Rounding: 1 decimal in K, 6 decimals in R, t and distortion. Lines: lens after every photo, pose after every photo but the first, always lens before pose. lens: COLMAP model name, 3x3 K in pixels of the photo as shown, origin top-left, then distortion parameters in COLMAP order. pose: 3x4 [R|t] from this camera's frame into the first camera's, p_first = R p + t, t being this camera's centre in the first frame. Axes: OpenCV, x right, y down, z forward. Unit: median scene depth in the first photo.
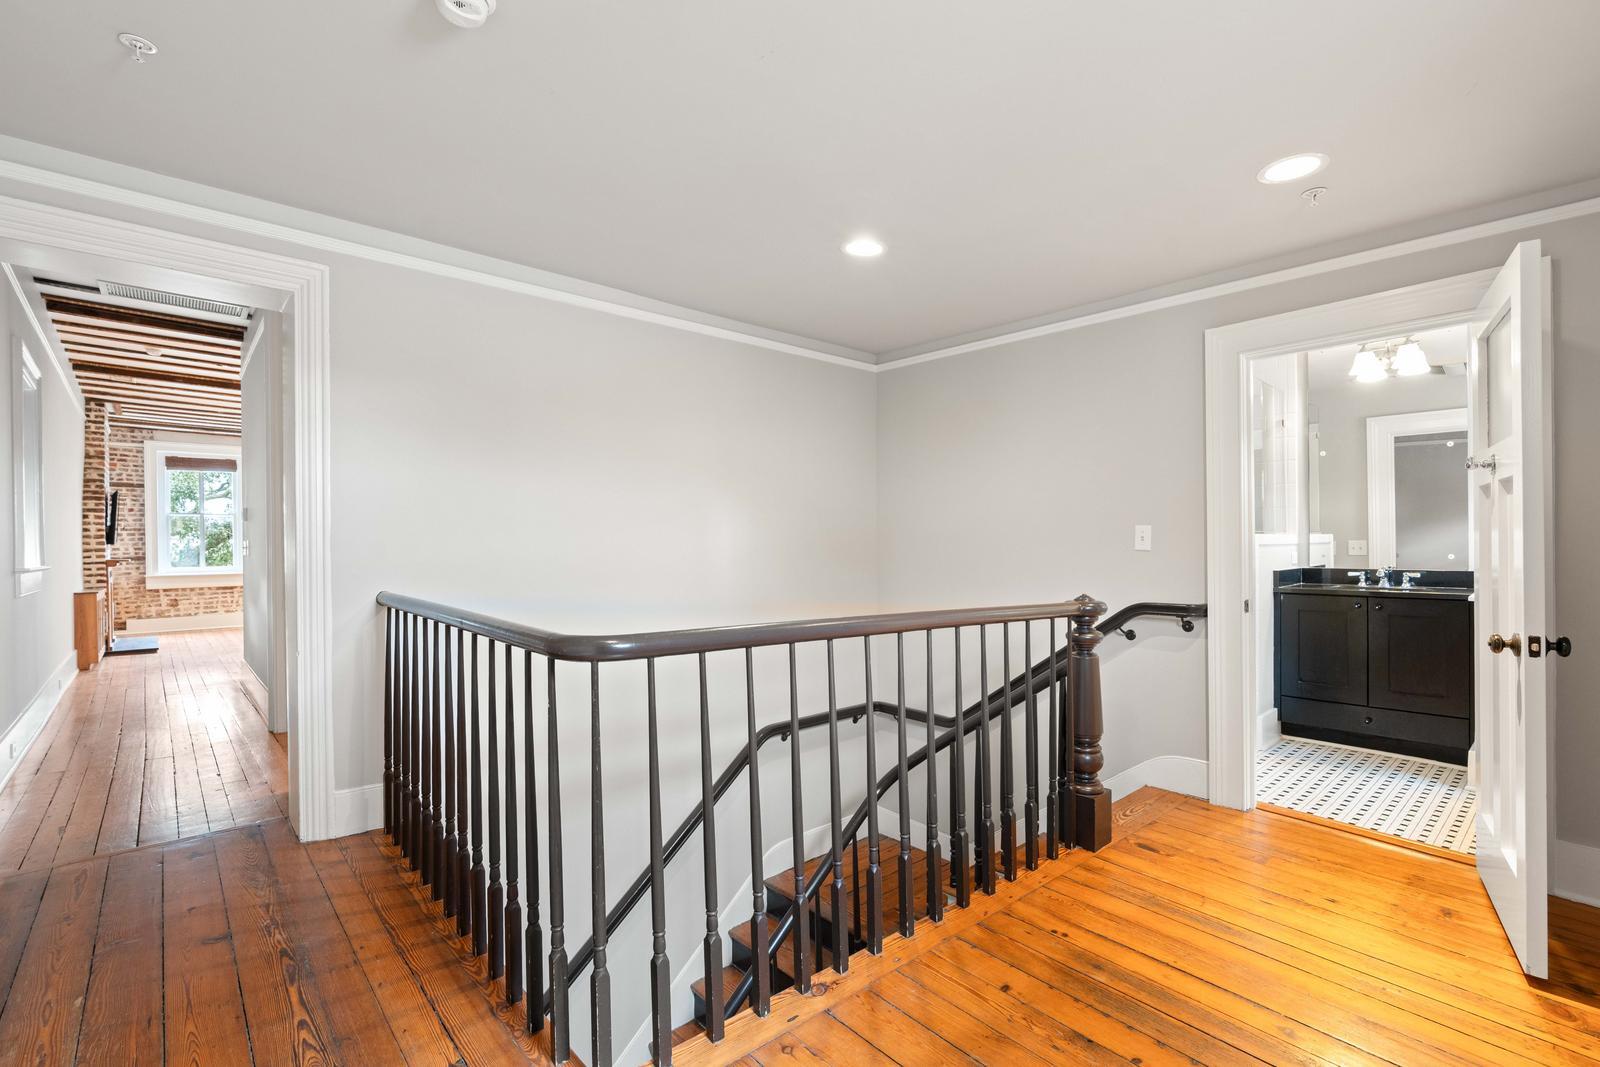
lens RADIAL K [[719.7, 0, 800.1], [0, 719.7, 537.2], [0, 0, 1]] dist [-0.004565, -0.000289]
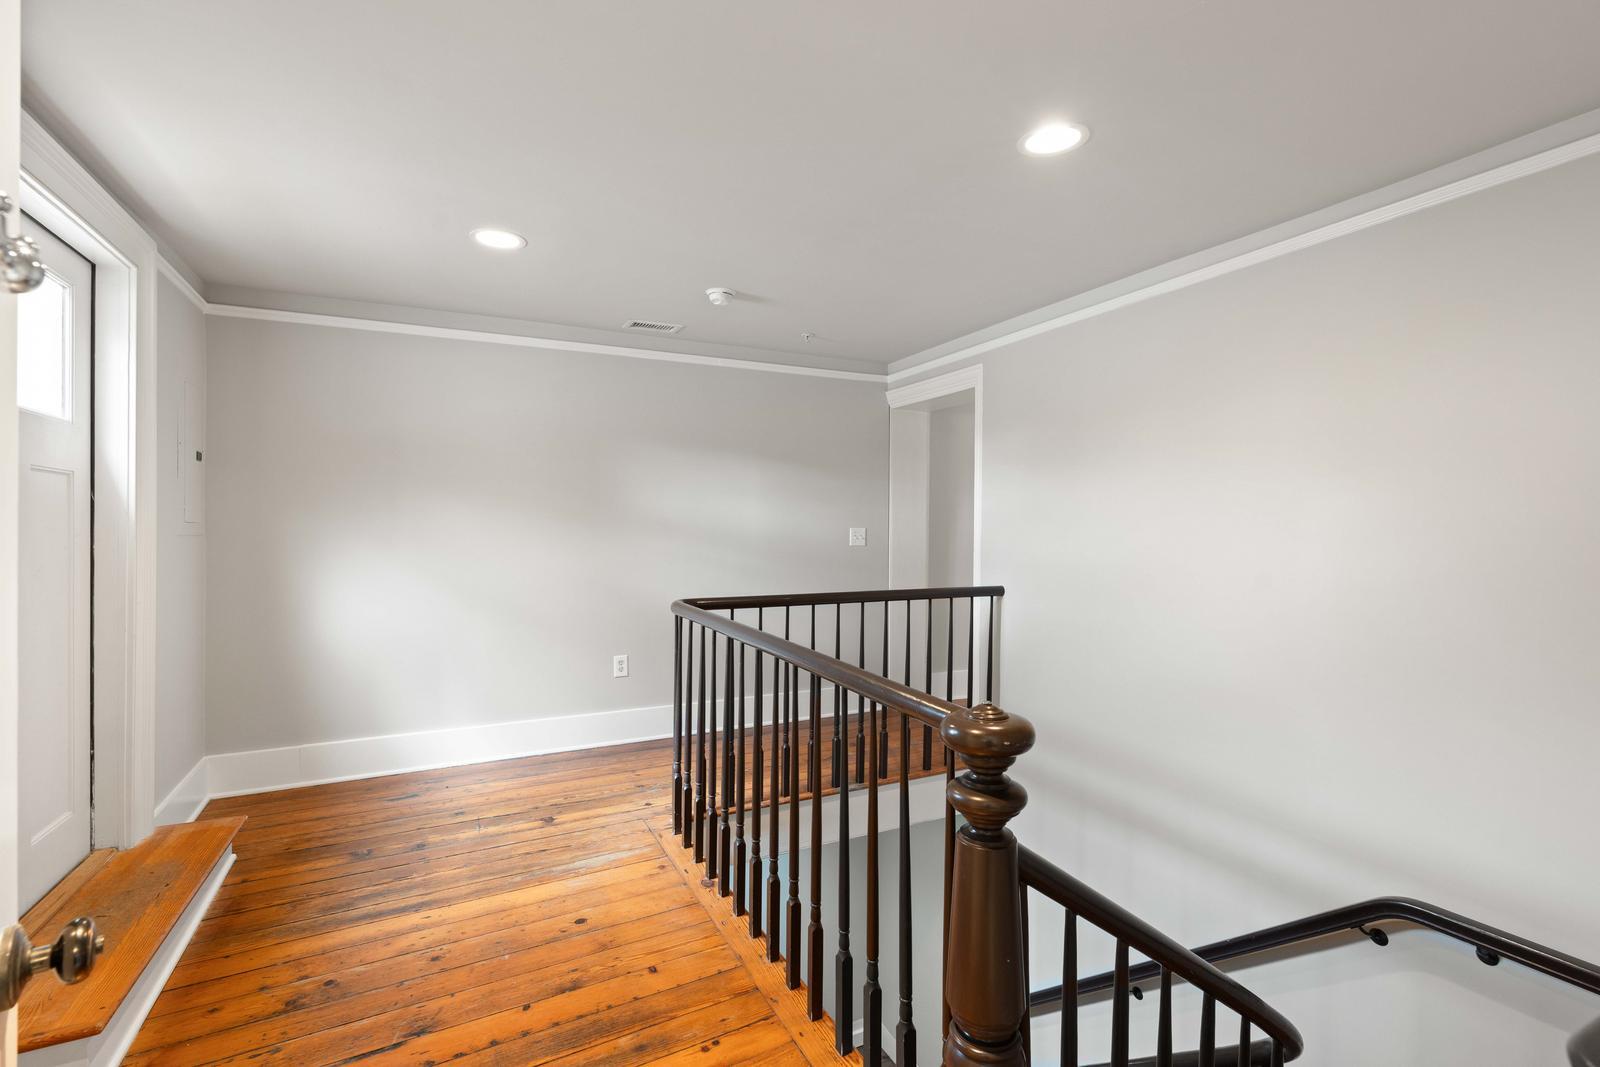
lens RADIAL K [[719.7, 0, 801.2], [0, 719.7, 531.6], [0, 0, 1]] dist [-0.004565, -0.000289]
pose [[-0.244990, 0.009721, -0.969477, 1.314958], [-0.000022, 0.999950, 0.010032, -0.050647], [0.969526, 0.002479, -0.244977, 1.520482]]
